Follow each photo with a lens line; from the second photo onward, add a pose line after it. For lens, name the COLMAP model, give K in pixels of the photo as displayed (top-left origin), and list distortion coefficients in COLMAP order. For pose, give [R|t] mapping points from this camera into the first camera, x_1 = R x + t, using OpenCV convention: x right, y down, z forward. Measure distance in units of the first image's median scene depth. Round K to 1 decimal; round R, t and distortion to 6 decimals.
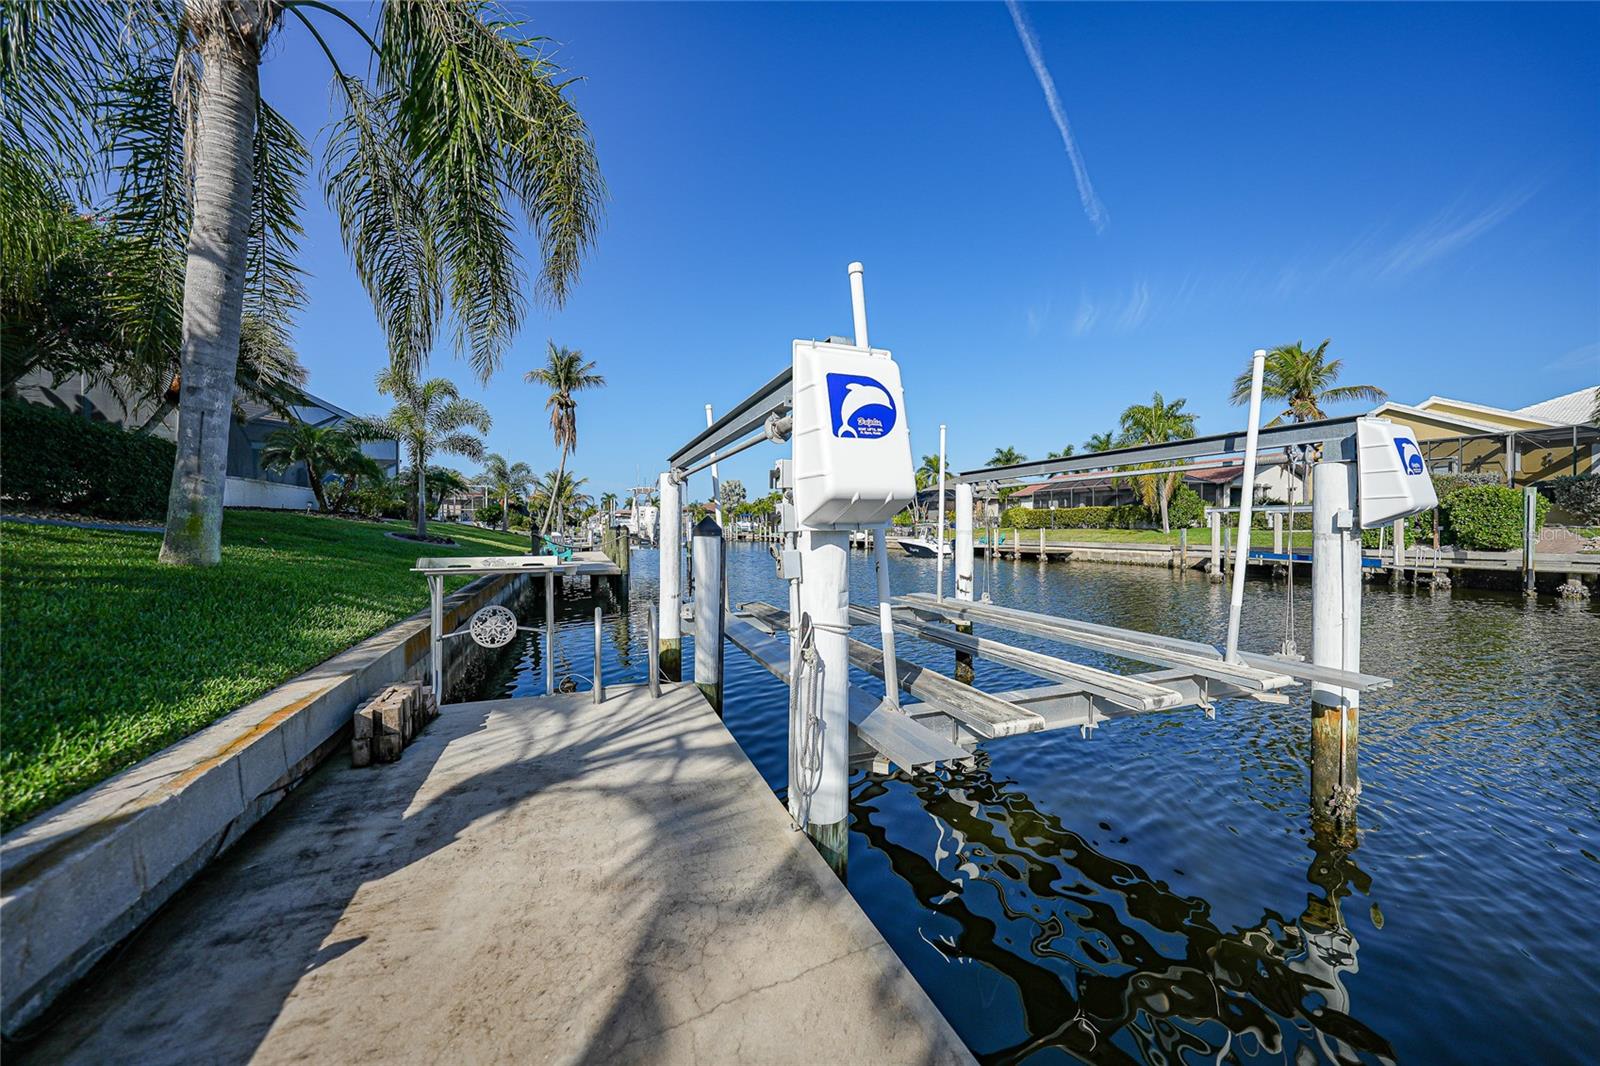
lens RADIAL K [[552.7, 0, 808.2], [0, 552.7, 501.9], [0, 0, 1]] dist [-0.000363, 0.000057]
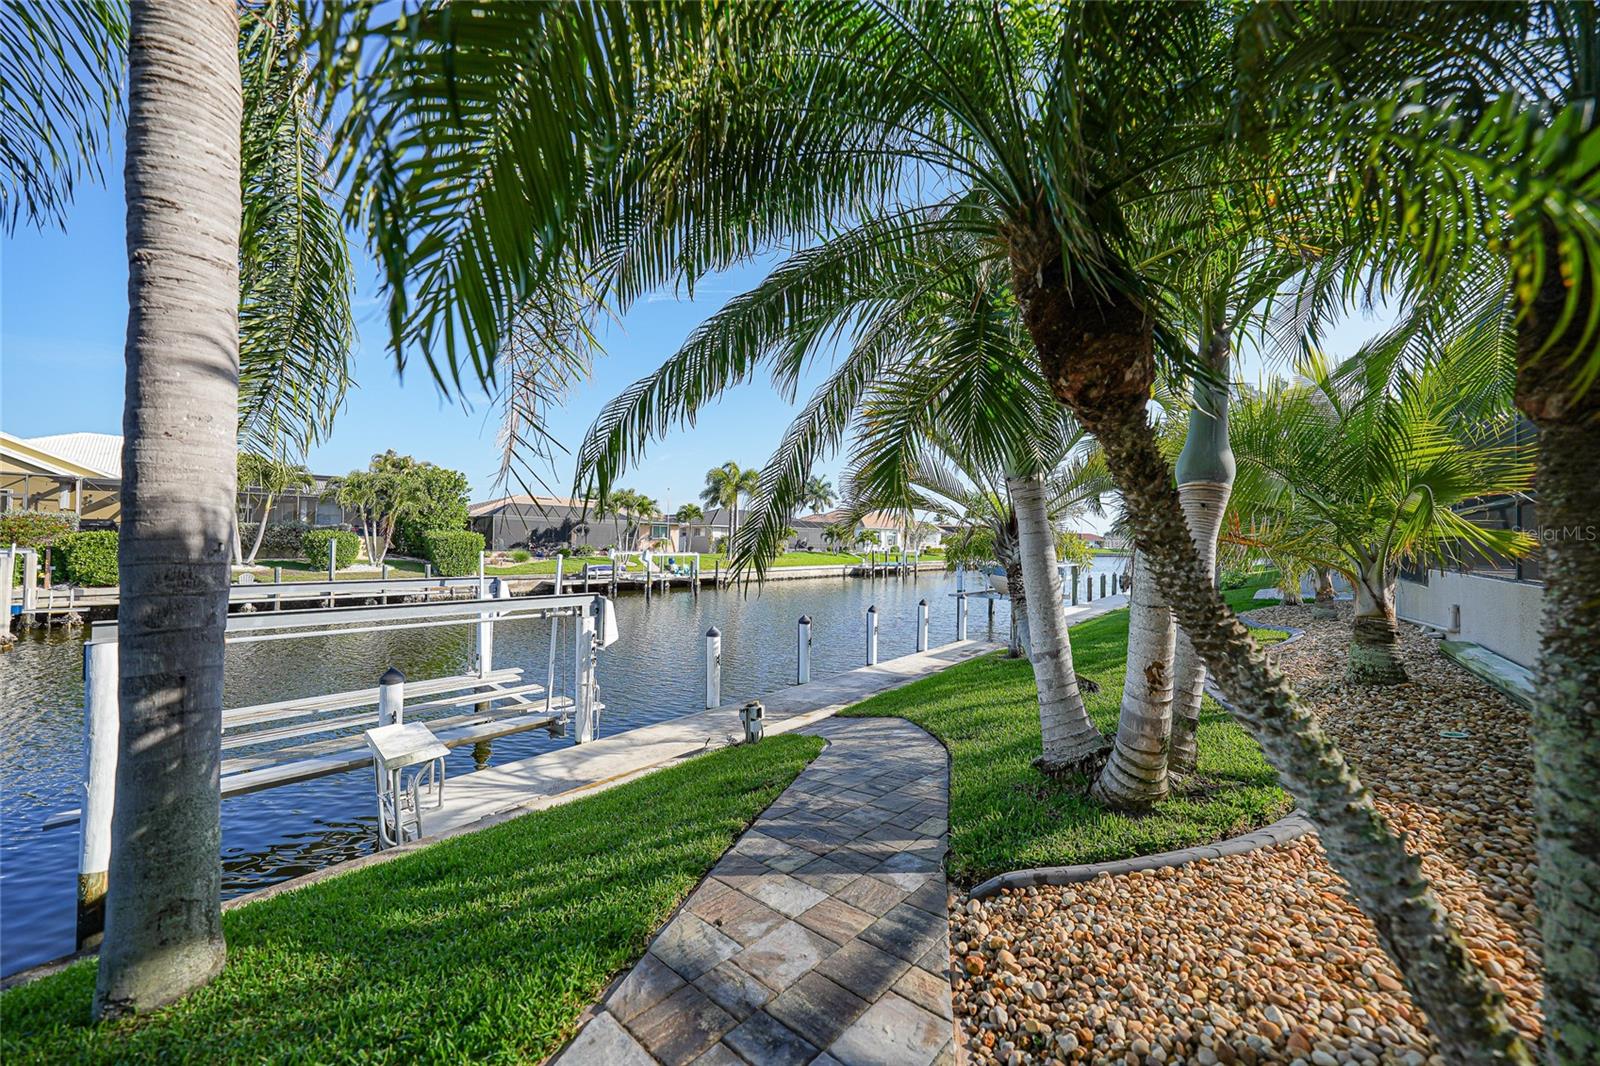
lens RADIAL K [[541.6, 0, 800.0], [0, 541.6, 533.0], [0, 0, 1]] dist [0.000412, 0.000182]
pose [[-0.426964, 0.003178, 0.904263, -0.436192], [-0.059023, 0.997763, -0.031376, -0.077588], [-0.902340, -0.066769, -0.425821, 0.169118]]
